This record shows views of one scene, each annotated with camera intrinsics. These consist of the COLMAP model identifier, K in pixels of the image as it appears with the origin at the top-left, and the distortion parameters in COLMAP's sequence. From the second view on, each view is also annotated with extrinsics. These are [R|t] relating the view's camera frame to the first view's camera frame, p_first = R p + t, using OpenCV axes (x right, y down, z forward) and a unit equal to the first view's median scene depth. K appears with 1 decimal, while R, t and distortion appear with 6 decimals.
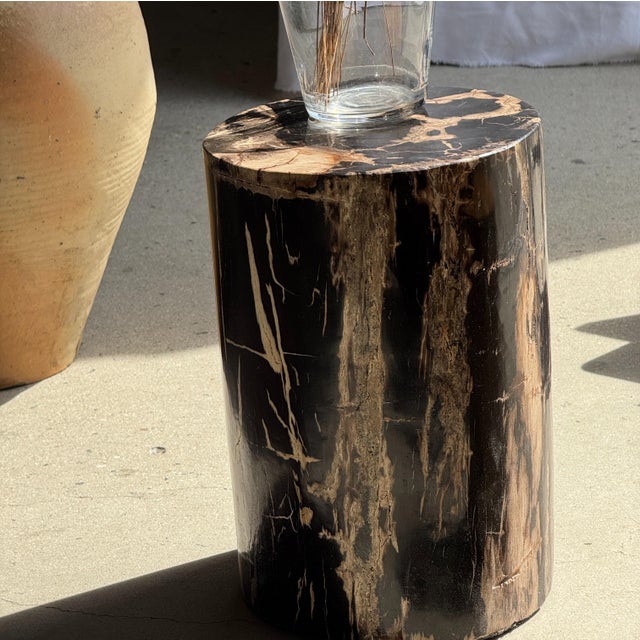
lens RADIAL K [[2908.1, 0, 361.1], [0, 2908.1, 272.8], [0, 0, 1]] dist [0.373053, 0.000000]
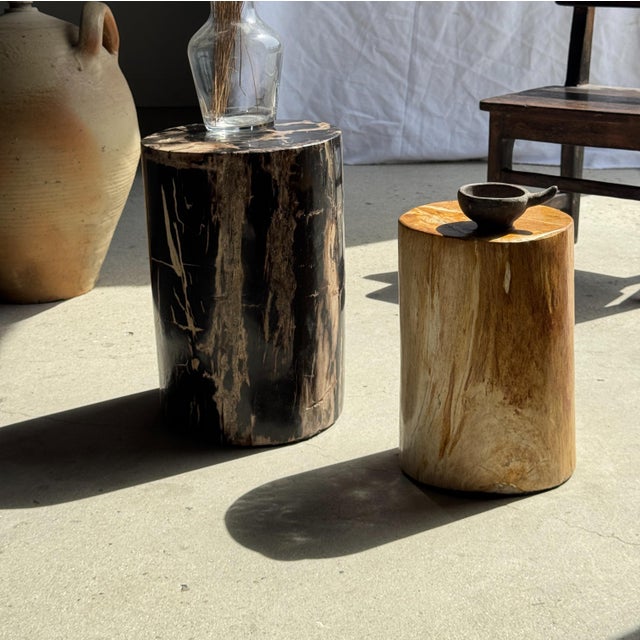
lens RADIAL K [[1165.0, 0, 320.7], [0, 1165.0, 238.2], [0, 0, 1]] dist [0.166401, 0.000000]
pose [[0.999352, 0.023688, 0.027119, 0.033142], [-0.022165, 0.998233, -0.055138, 0.047457], [-0.028378, 0.054501, 0.998110, 0.329996]]
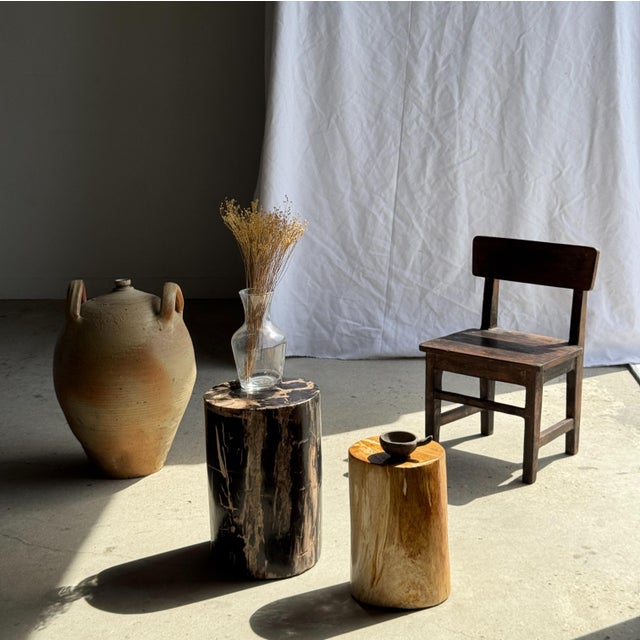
lens RADIAL K [[1165.0, 0, 316.5], [0, 1165.0, 258.6], [0, 0, 1]] dist [0.166401, 0.000000]
pose [[0.999510, 0.031178, 0.002882, 0.051690], [-0.030491, 0.990131, -0.136789, -0.024273], [-0.007118, 0.136634, 0.990596, -0.180863]]
